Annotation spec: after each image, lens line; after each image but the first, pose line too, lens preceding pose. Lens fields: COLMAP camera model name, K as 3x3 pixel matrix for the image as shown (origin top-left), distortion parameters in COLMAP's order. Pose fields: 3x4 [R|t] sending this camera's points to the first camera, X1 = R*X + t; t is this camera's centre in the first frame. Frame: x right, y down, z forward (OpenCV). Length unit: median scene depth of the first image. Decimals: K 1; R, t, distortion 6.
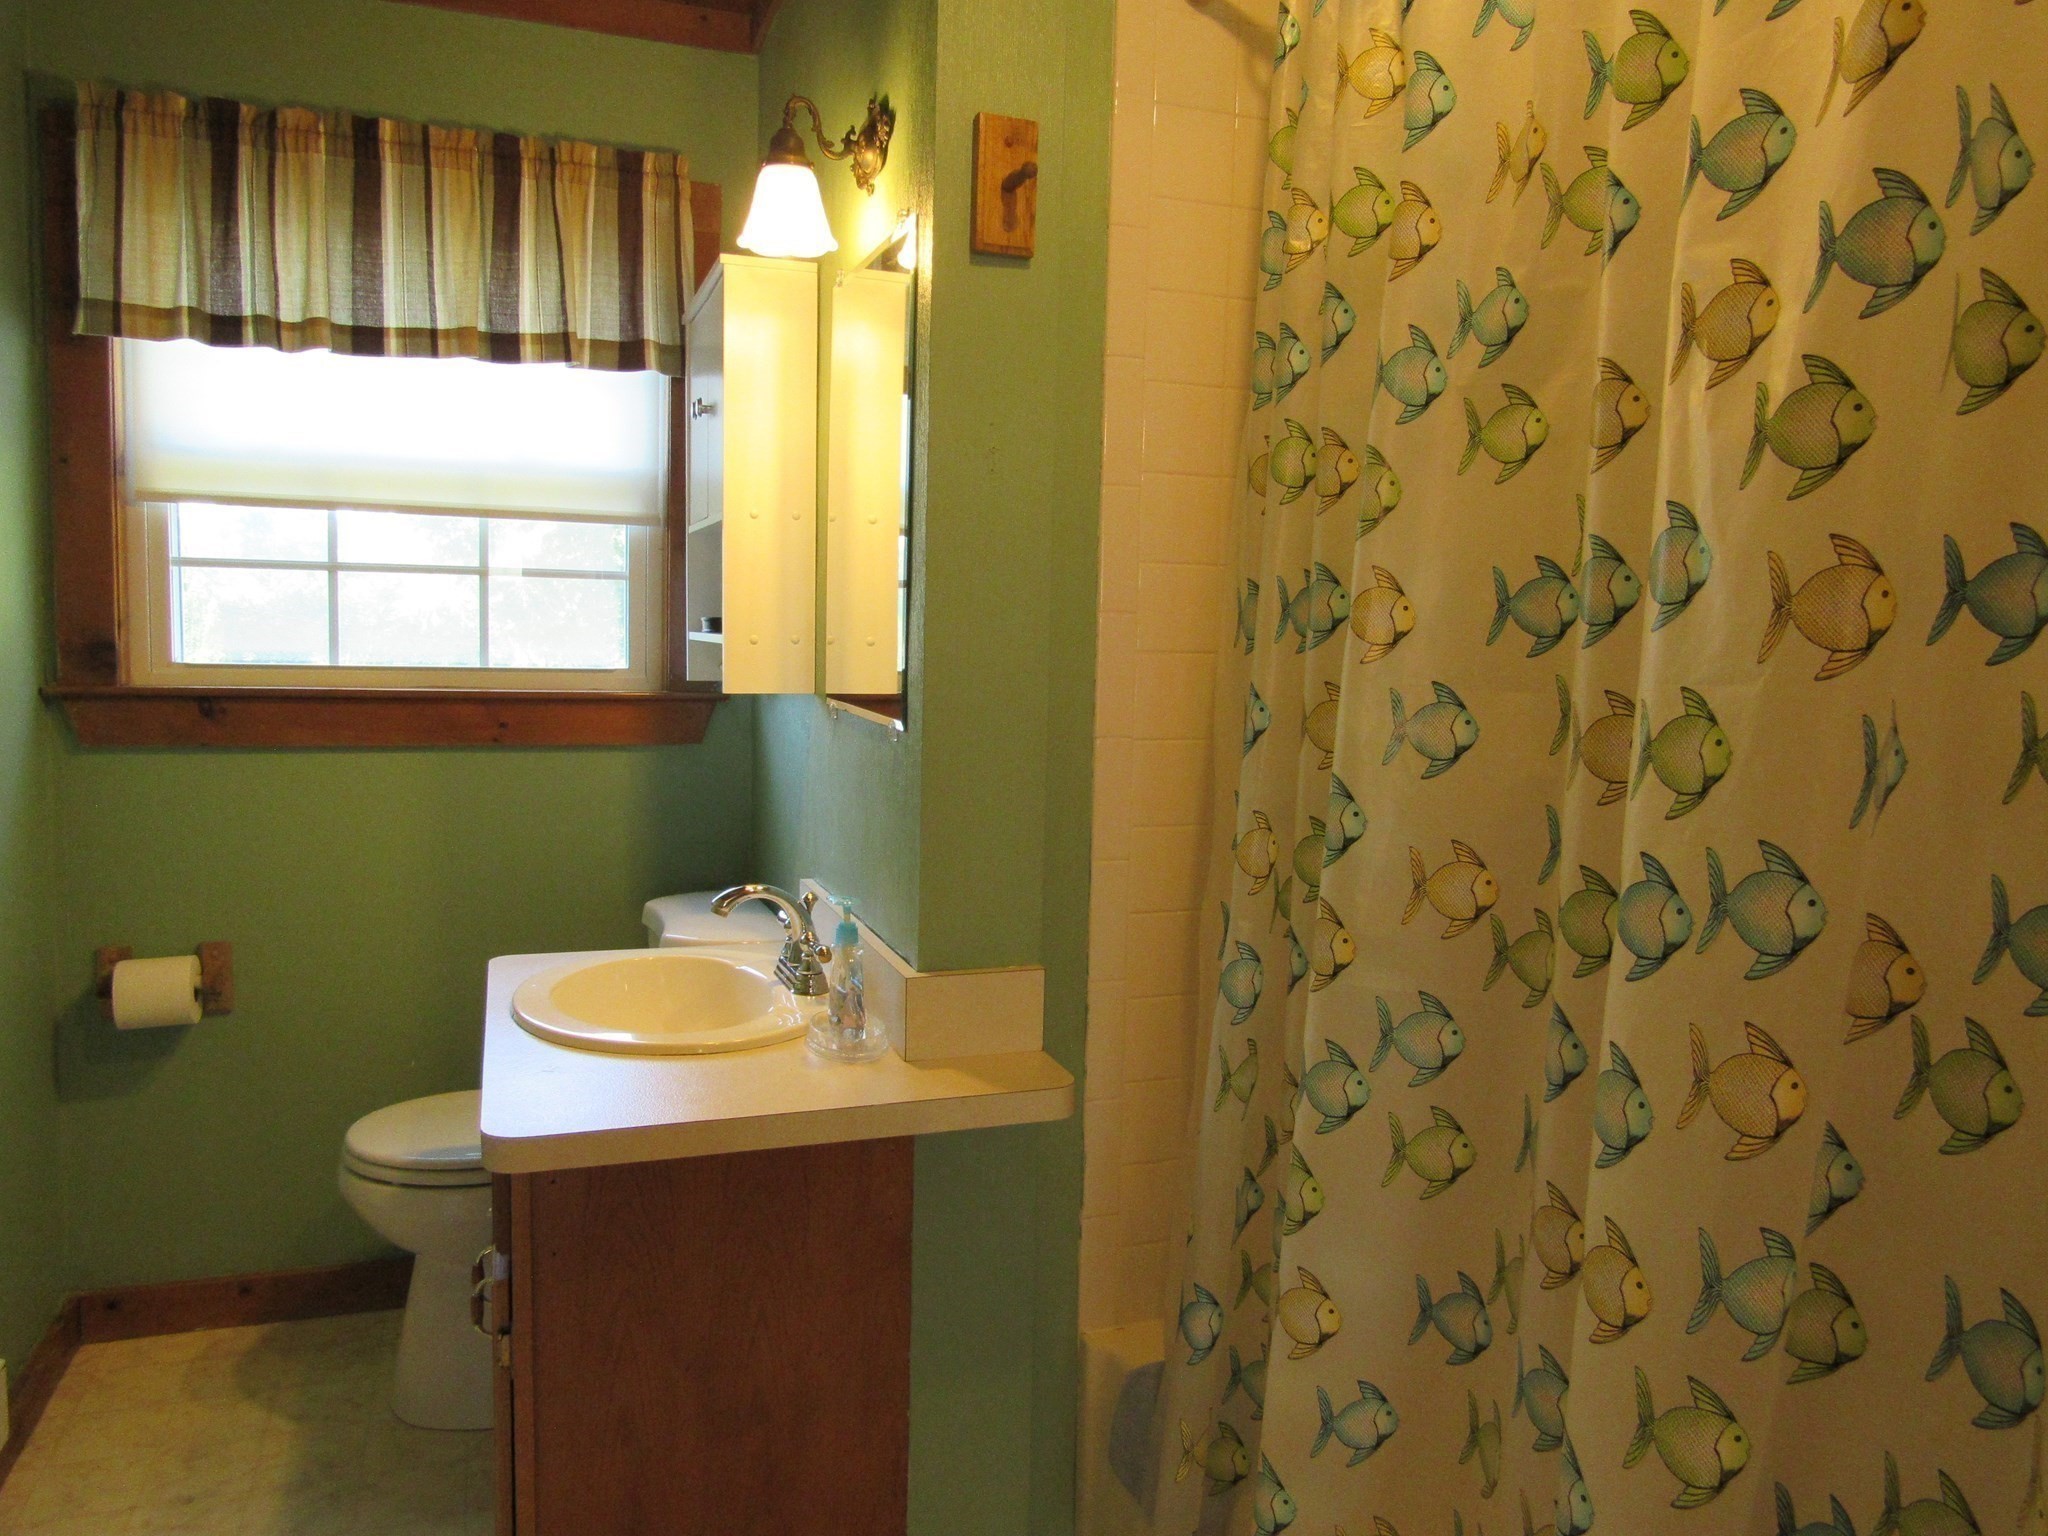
lens RADIAL K [[1477.8, 0, 1024.5], [0, 1477.8, 763.5], [0, 0, 1]] dist [-0.010369, 0.002414]
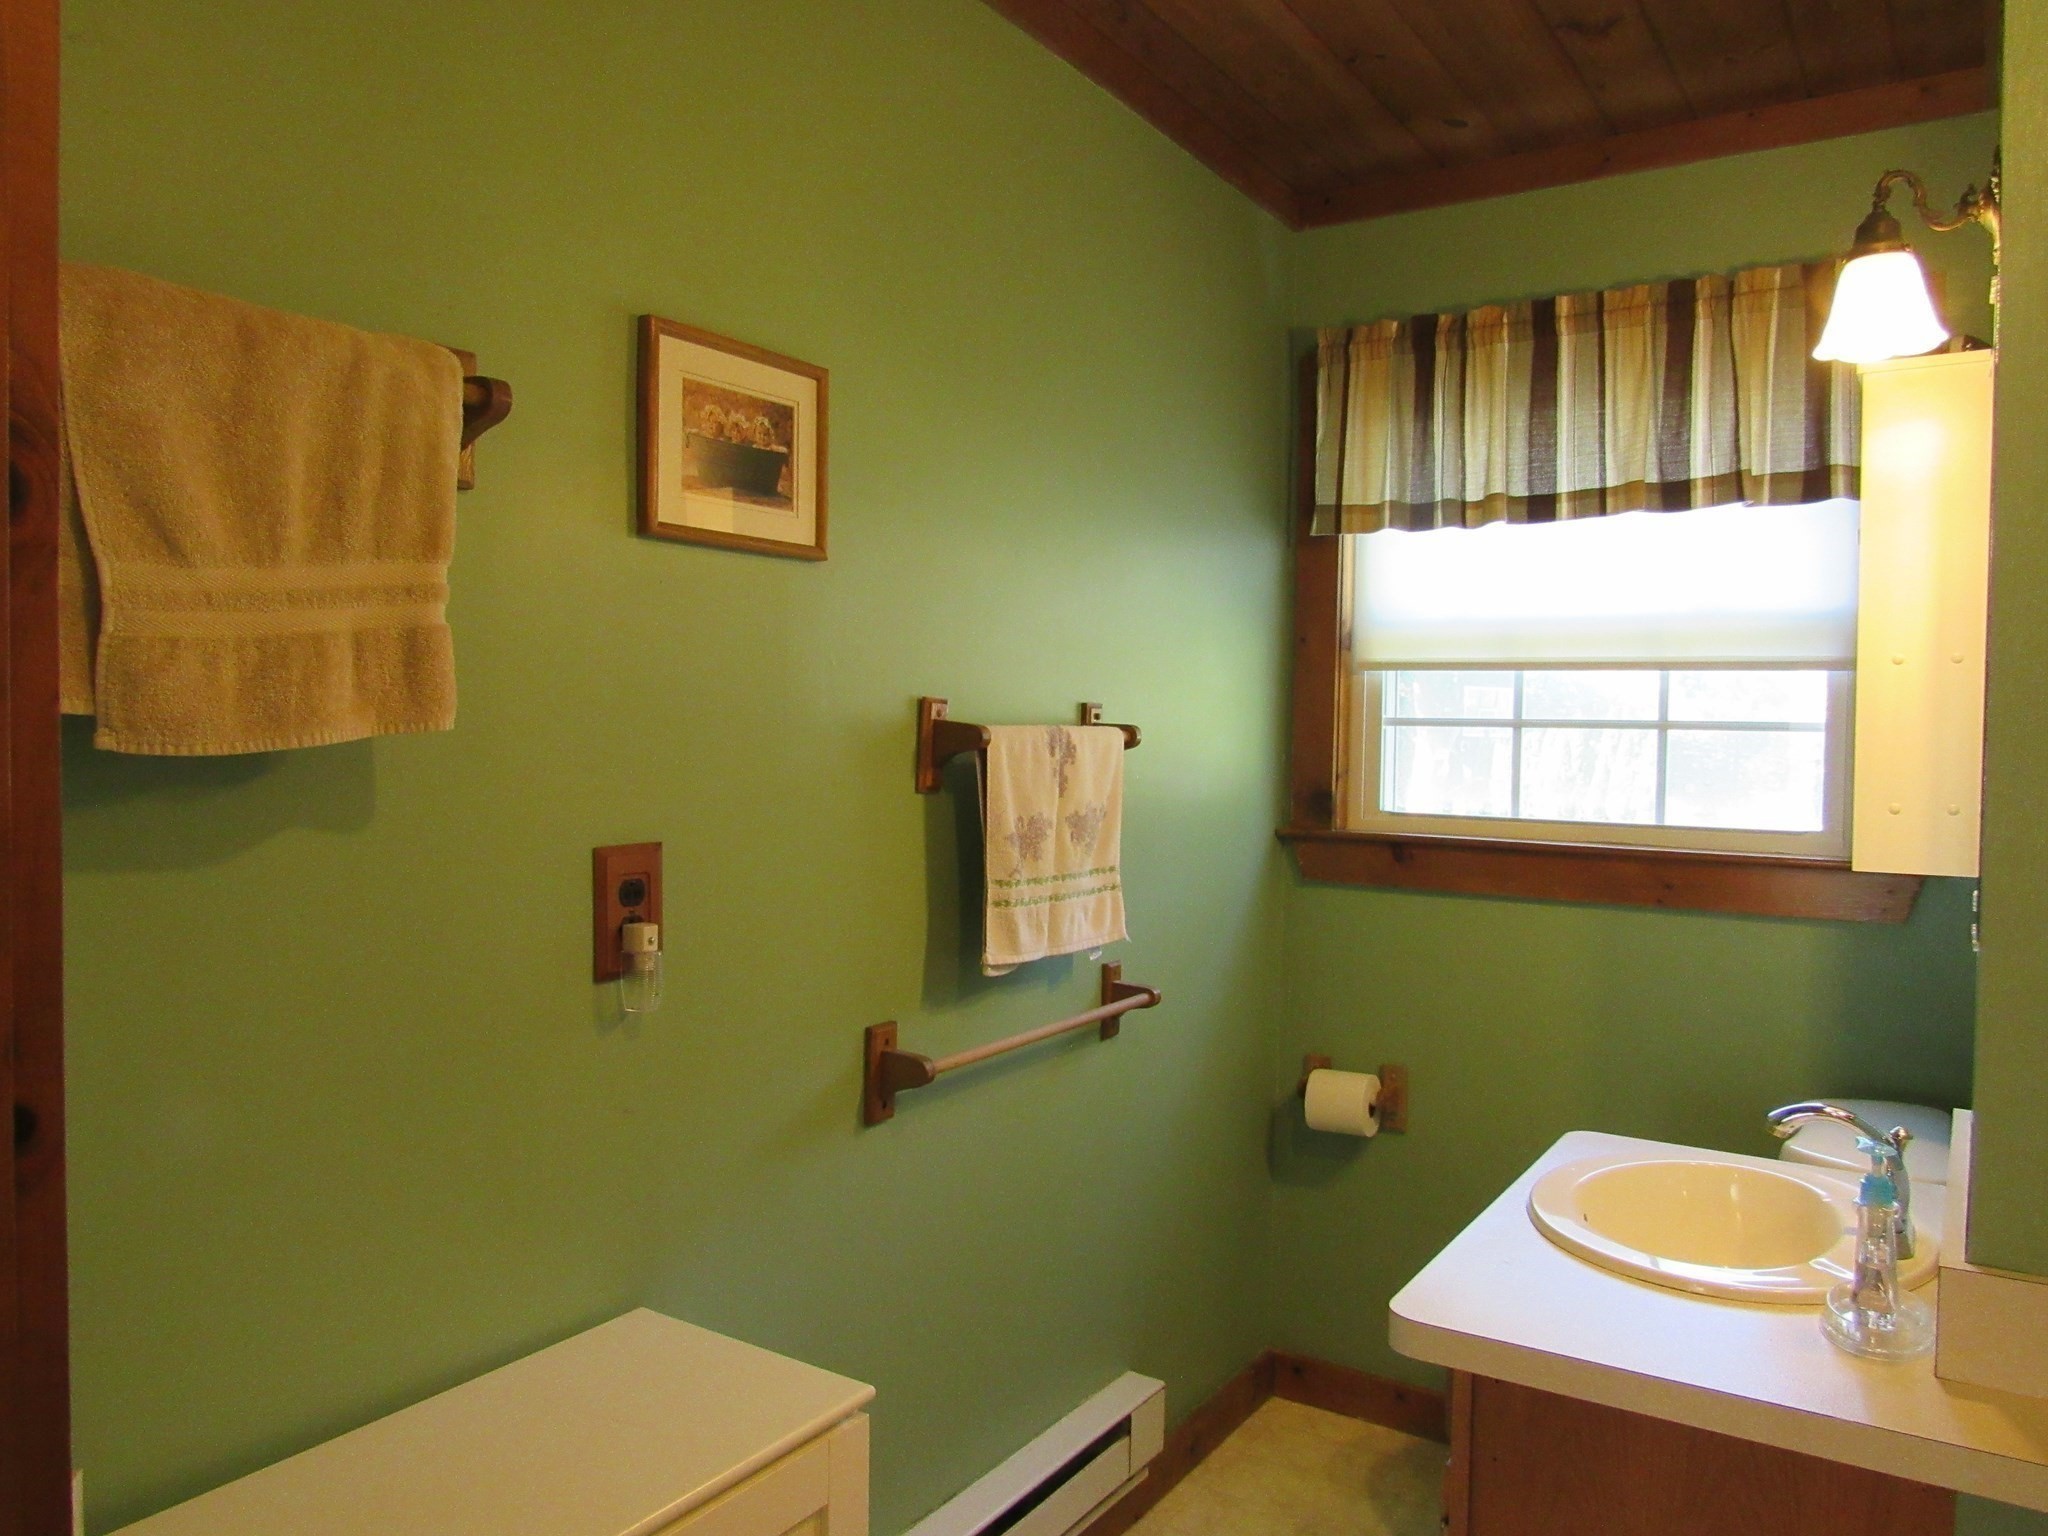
lens RADIAL K [[1477.8, 0, 1025.3], [0, 1477.8, 773.9], [0, 0, 1]] dist [-0.010369, 0.002414]
pose [[0.611544, 0.010748, -0.791138, 0.157174], [-0.076283, 0.996050, -0.045434, -0.025727], [0.787525, 0.088136, 0.609948, 0.096422]]
